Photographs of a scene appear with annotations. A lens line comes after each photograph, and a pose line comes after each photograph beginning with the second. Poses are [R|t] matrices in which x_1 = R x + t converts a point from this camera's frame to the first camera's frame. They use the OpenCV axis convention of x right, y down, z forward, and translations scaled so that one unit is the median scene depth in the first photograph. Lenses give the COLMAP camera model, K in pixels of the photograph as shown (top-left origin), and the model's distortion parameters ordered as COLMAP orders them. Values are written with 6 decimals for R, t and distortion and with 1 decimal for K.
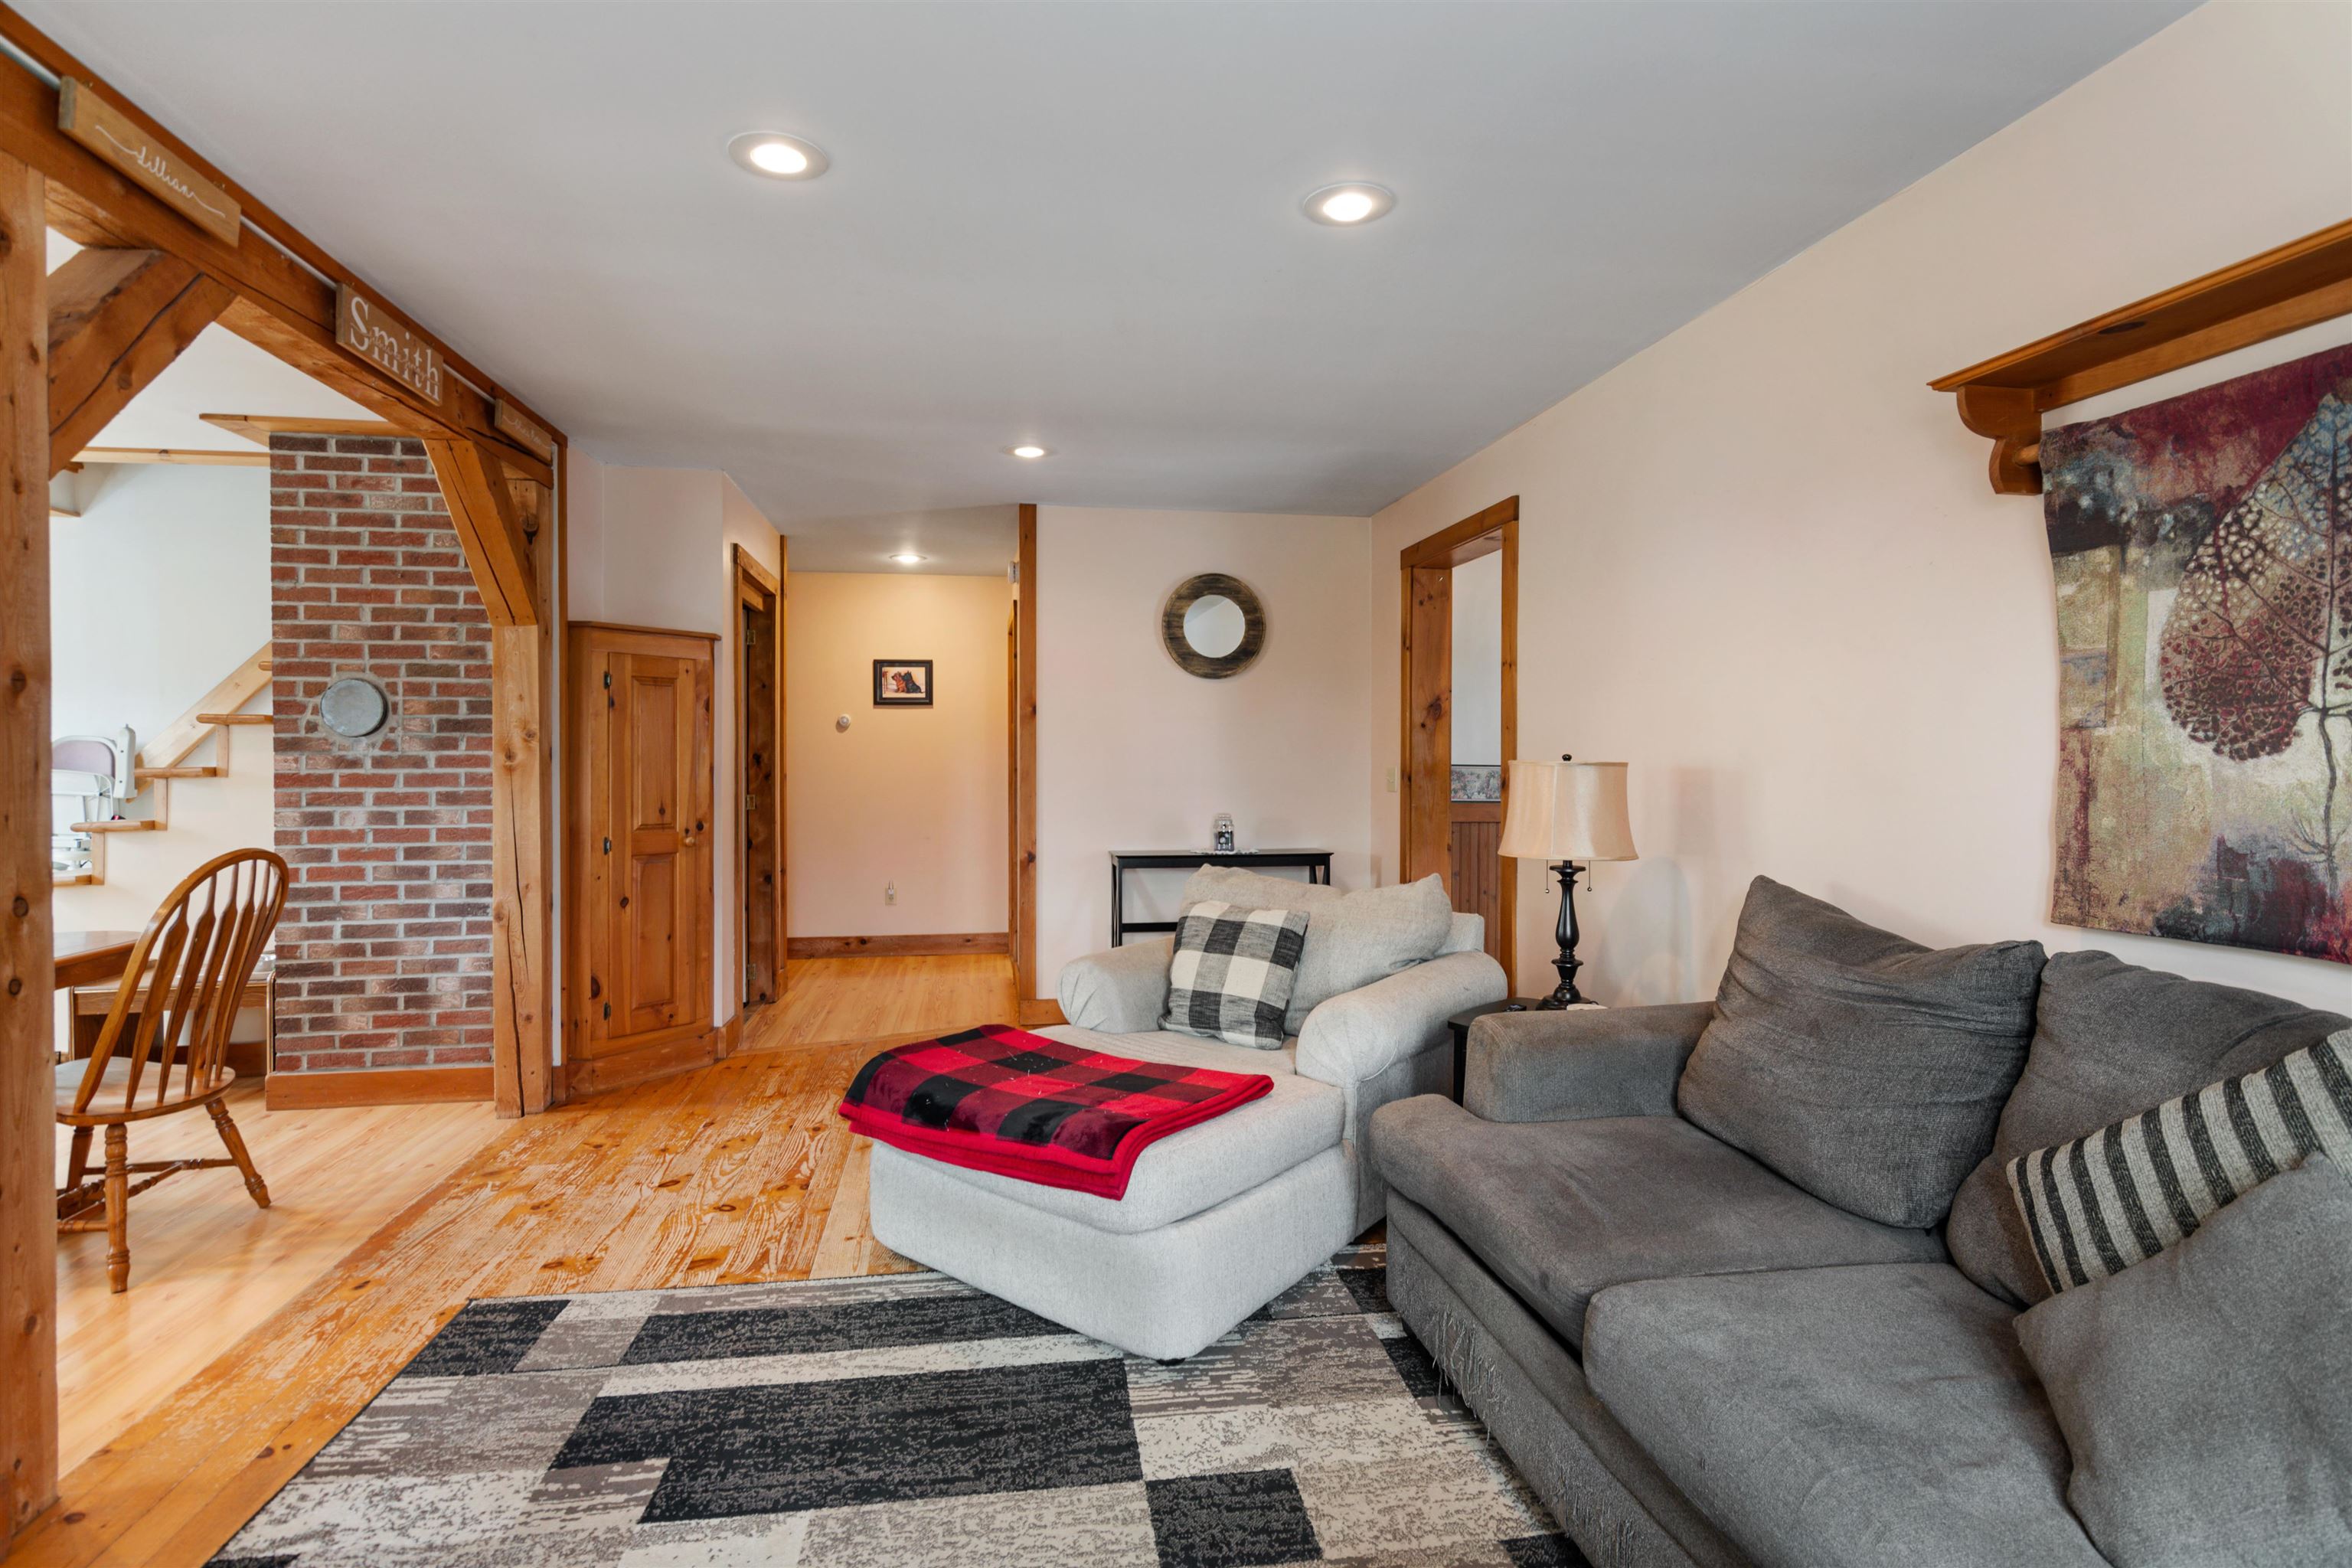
lens RADIAL K [[1145.6, 0, 1171.8], [0, 1145.6, 763.2], [0, 0, 1]] dist [-0.002388, 0.002702]
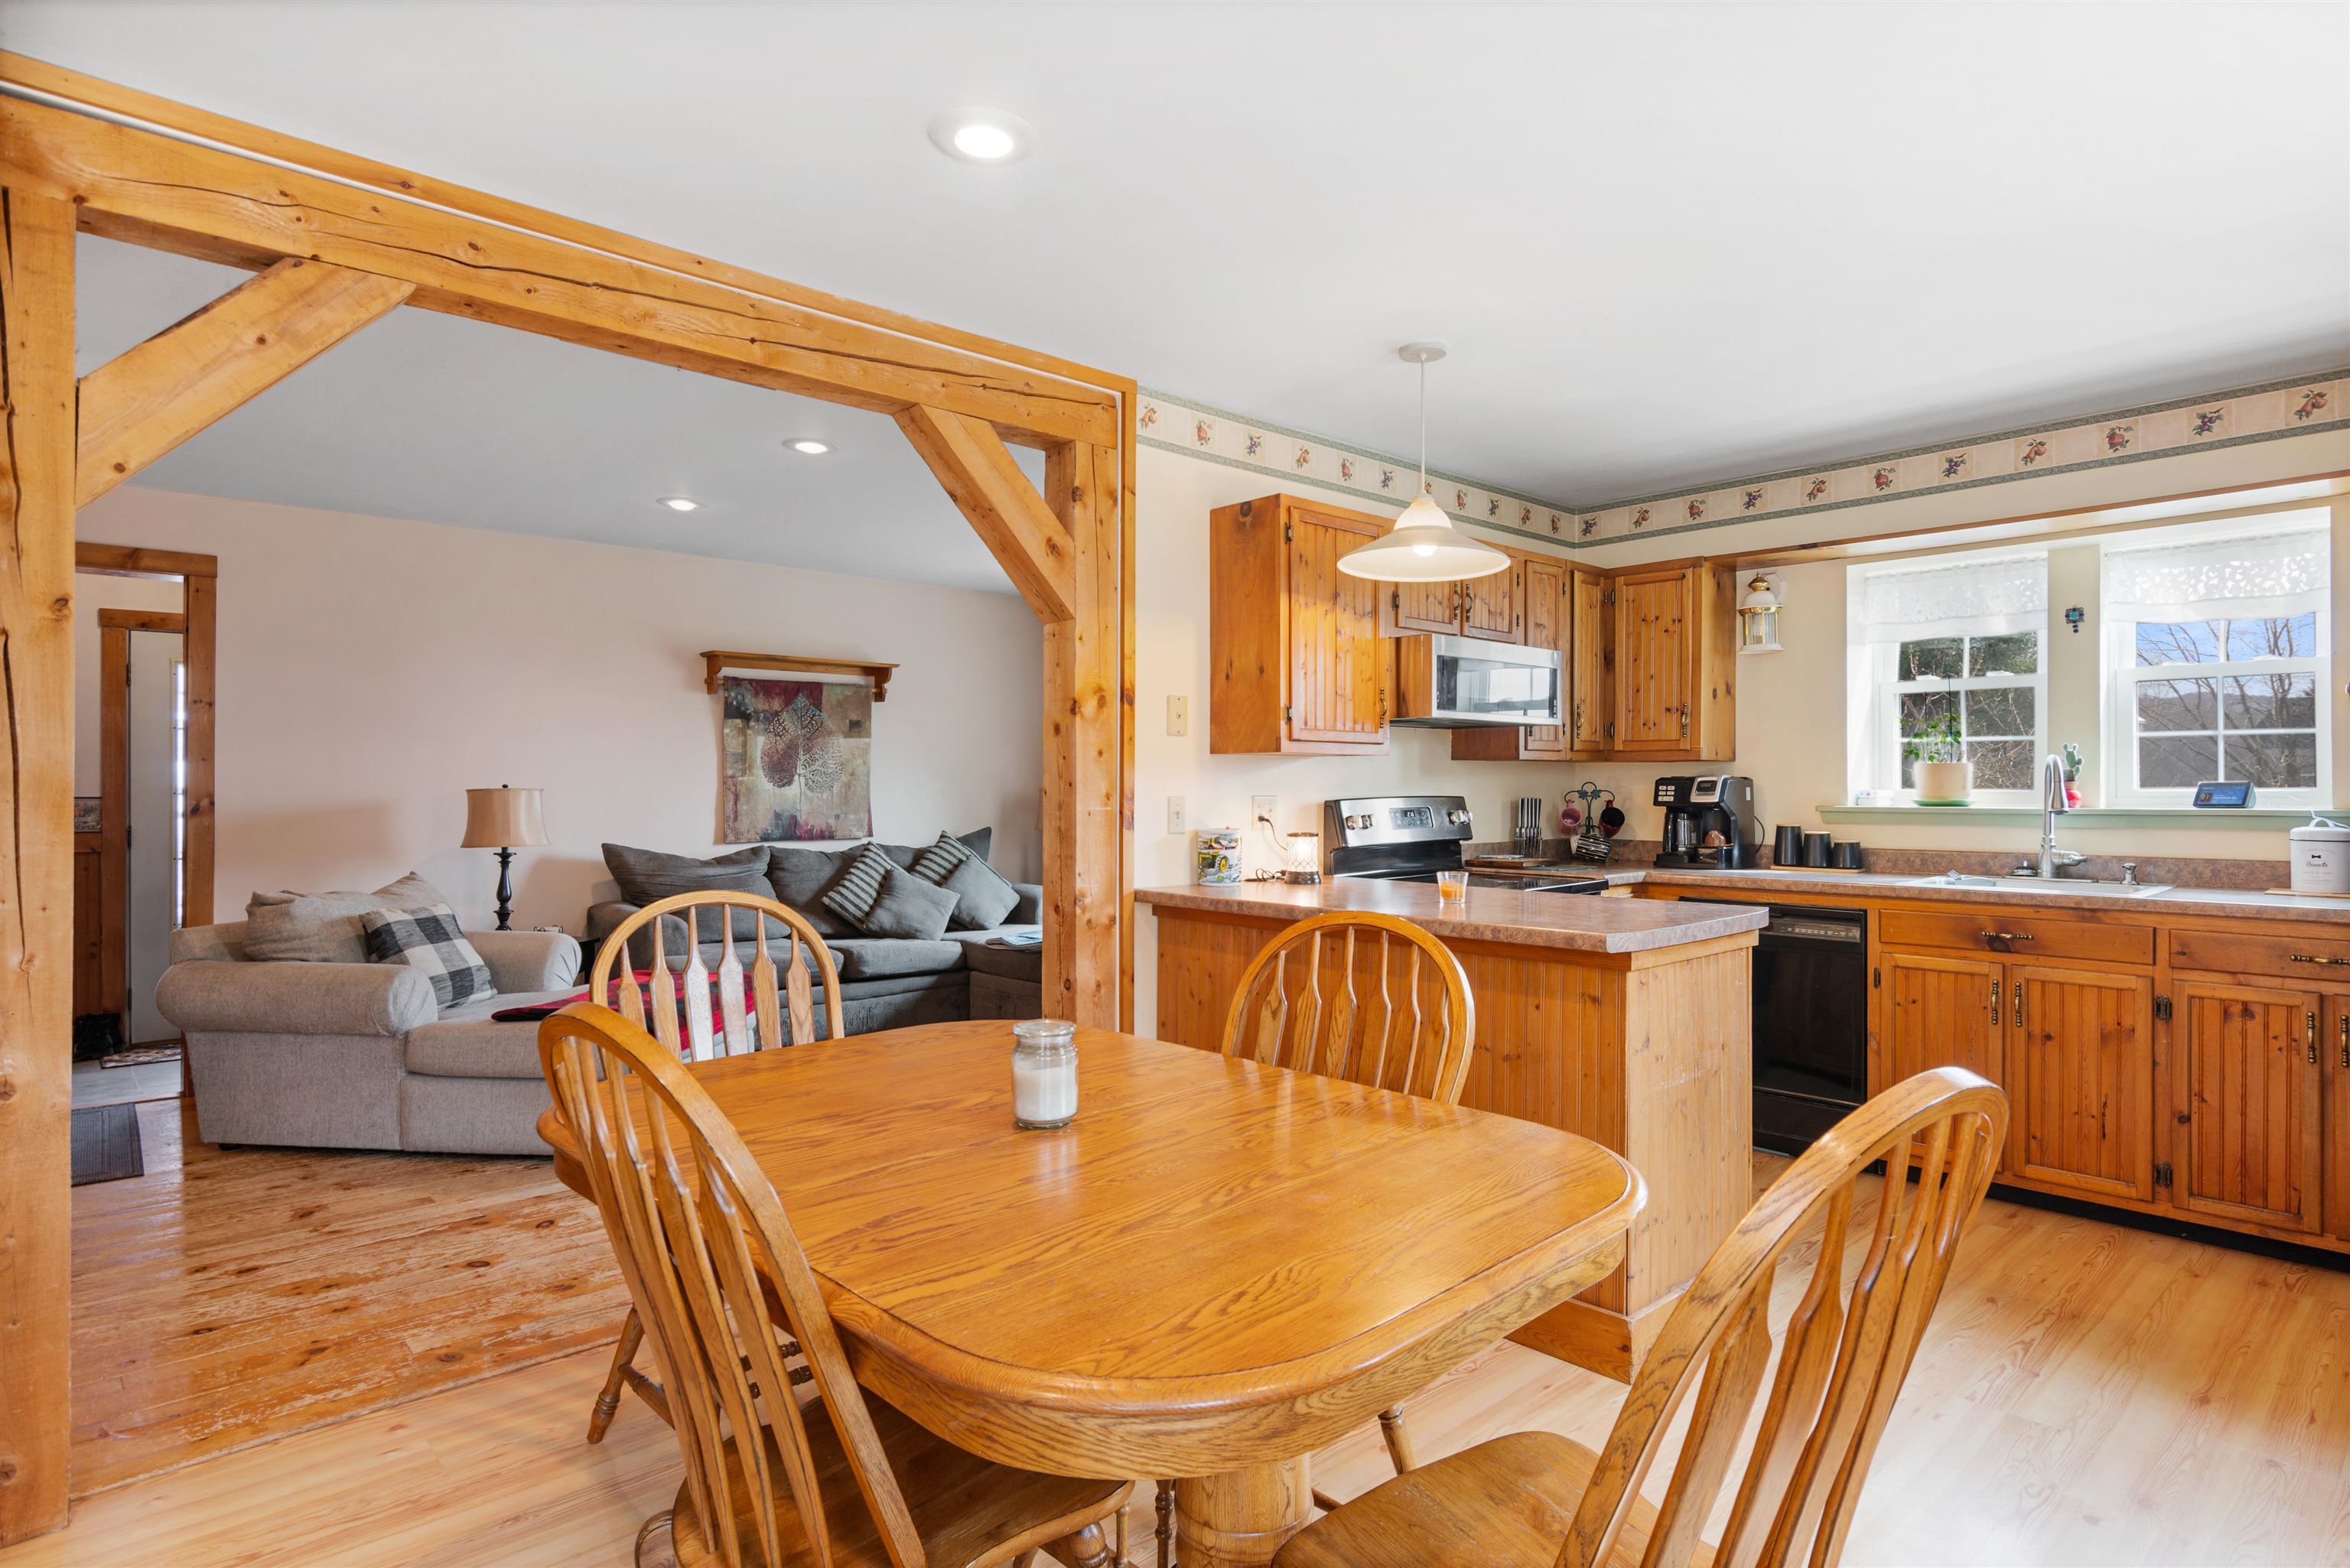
lens RADIAL K [[1235.4, 0, 1161.9], [0, 1235.4, 788.9], [0, 0, 1]] dist [-0.005520, 0.000555]
pose [[-0.536146, 0.002148, 0.844122, -1.236951], [0.004612, 0.999989, 0.000385, 0.002024], [-0.844113, 0.004099, -0.536150, 0.861832]]
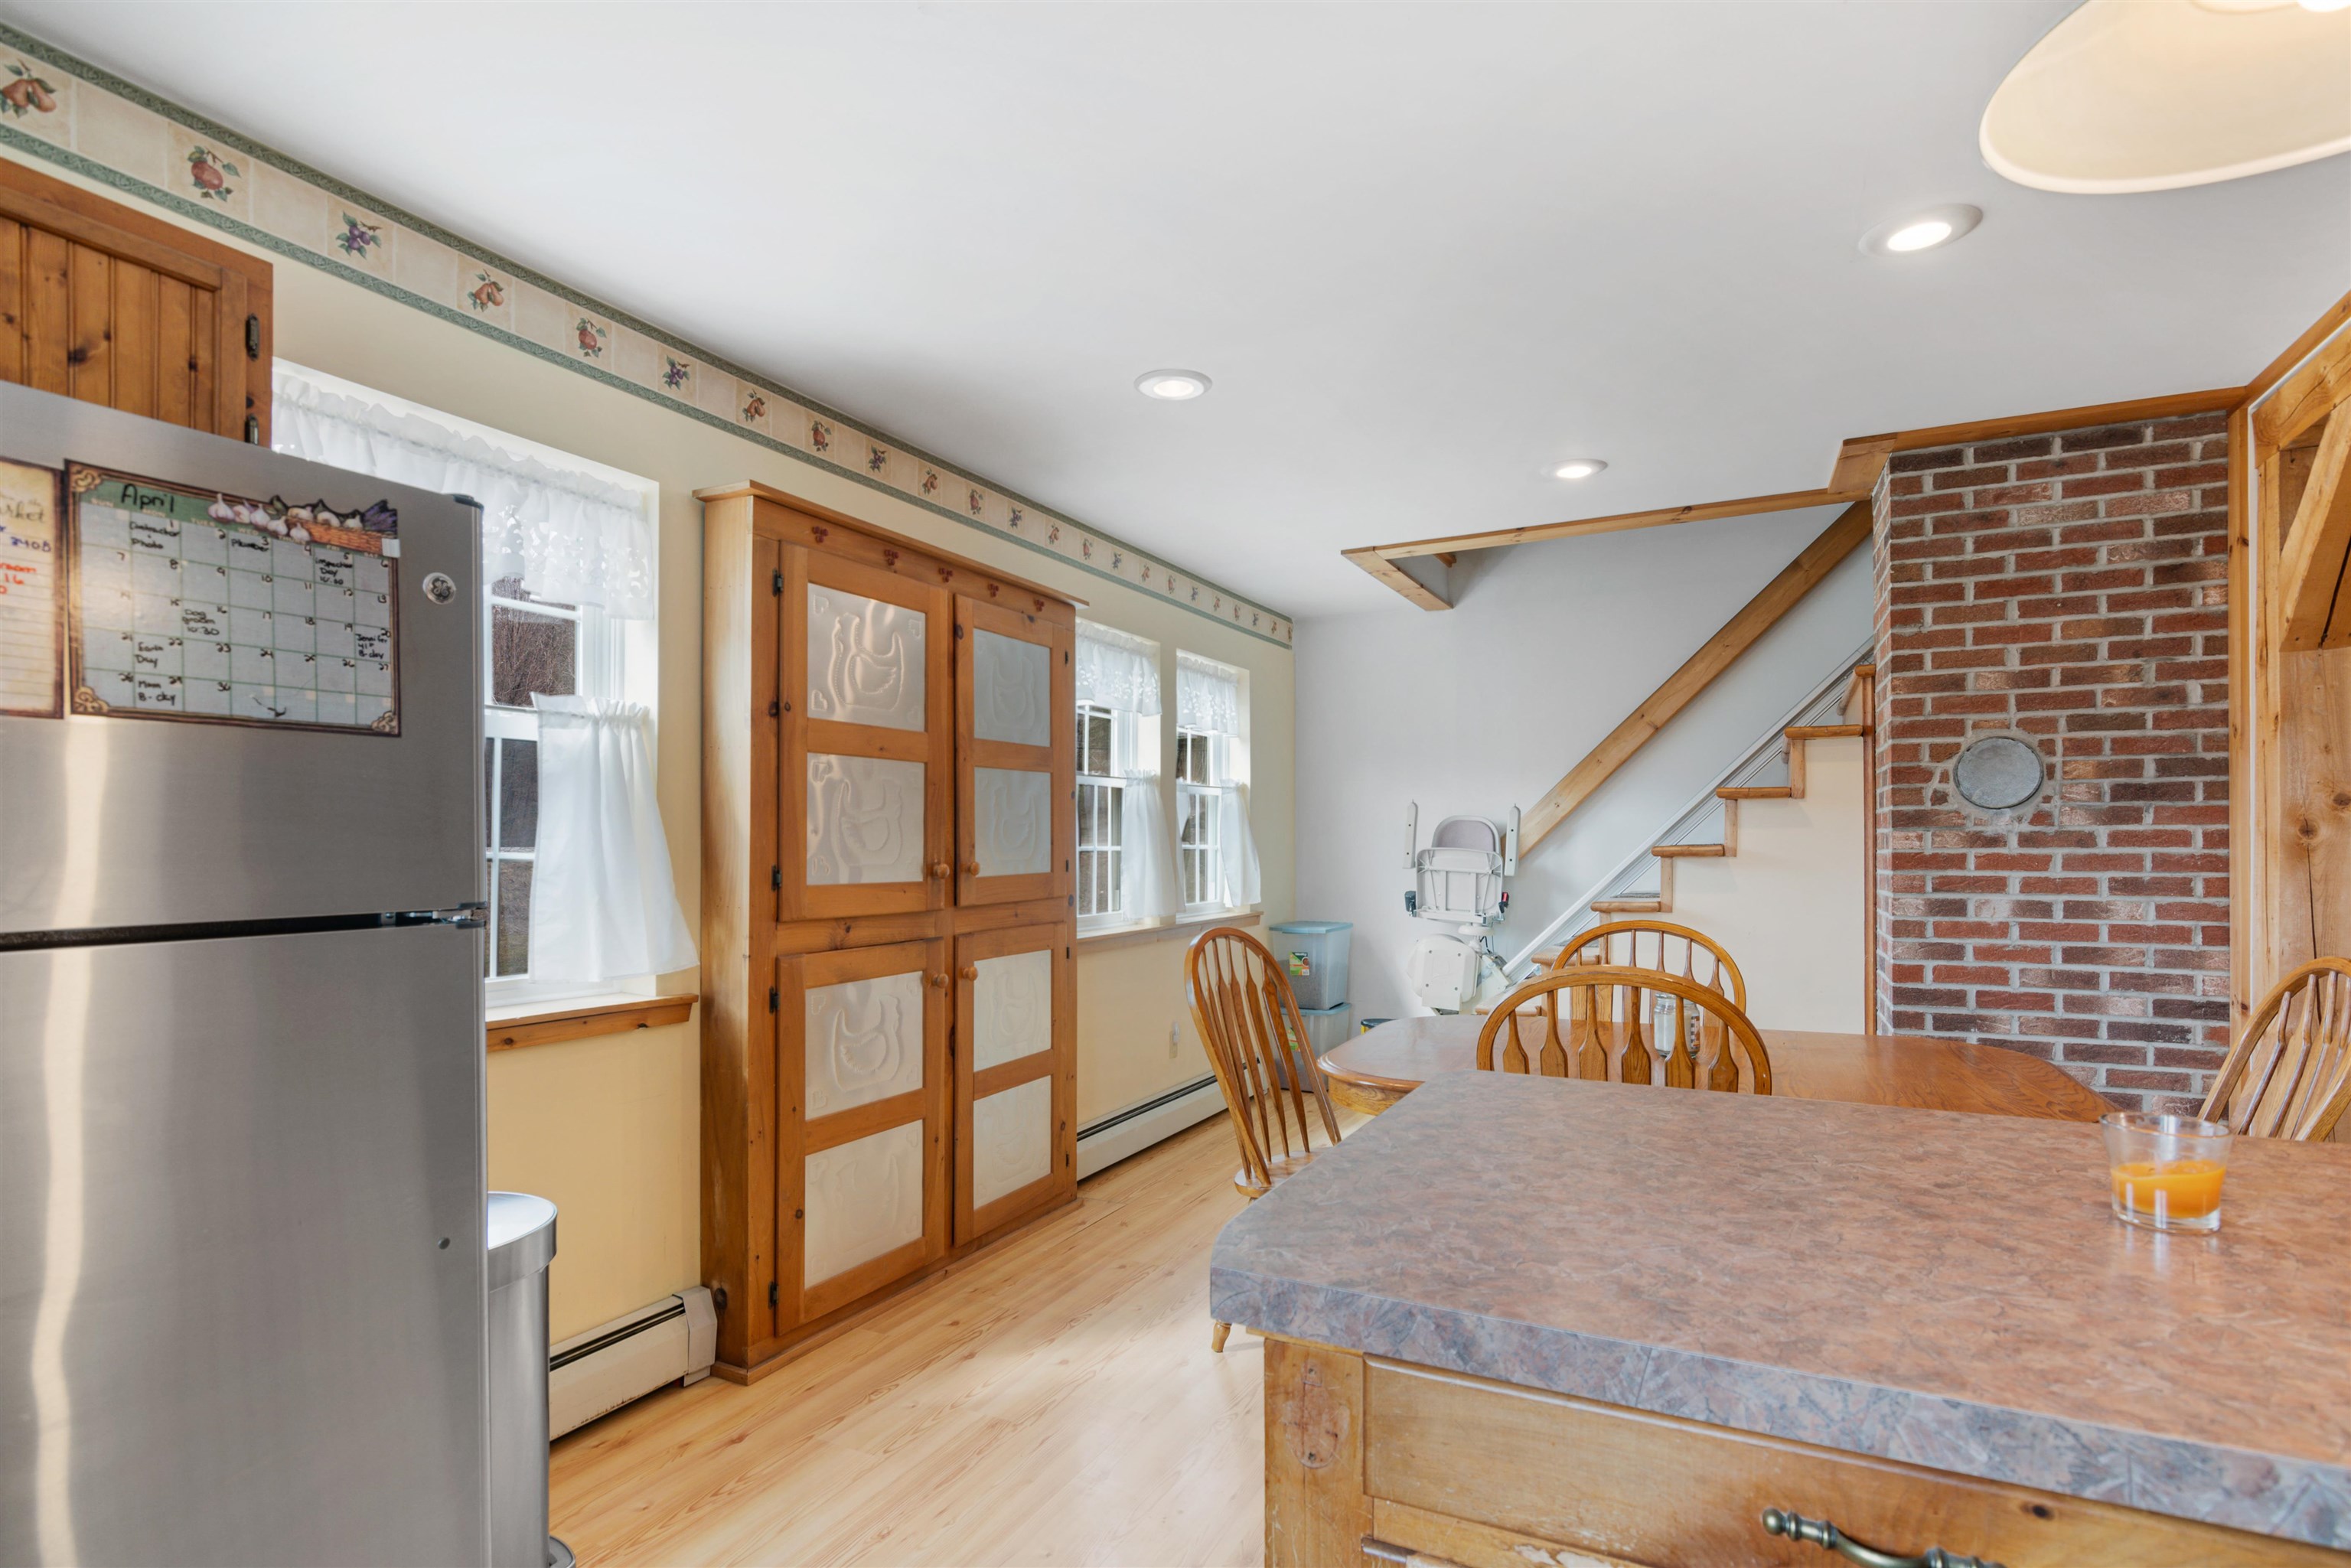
lens RADIAL K [[1145.1, 0, 1183.7], [0, 1145.1, 844.1], [0, 0, 1]] dist [-0.002388, 0.002702]
pose [[0.799425, 0.001959, -0.600762, -0.689611], [-0.001384, 0.999998, 0.001419, 0.001843], [0.600764, -0.000303, 0.799427, 0.000762]]
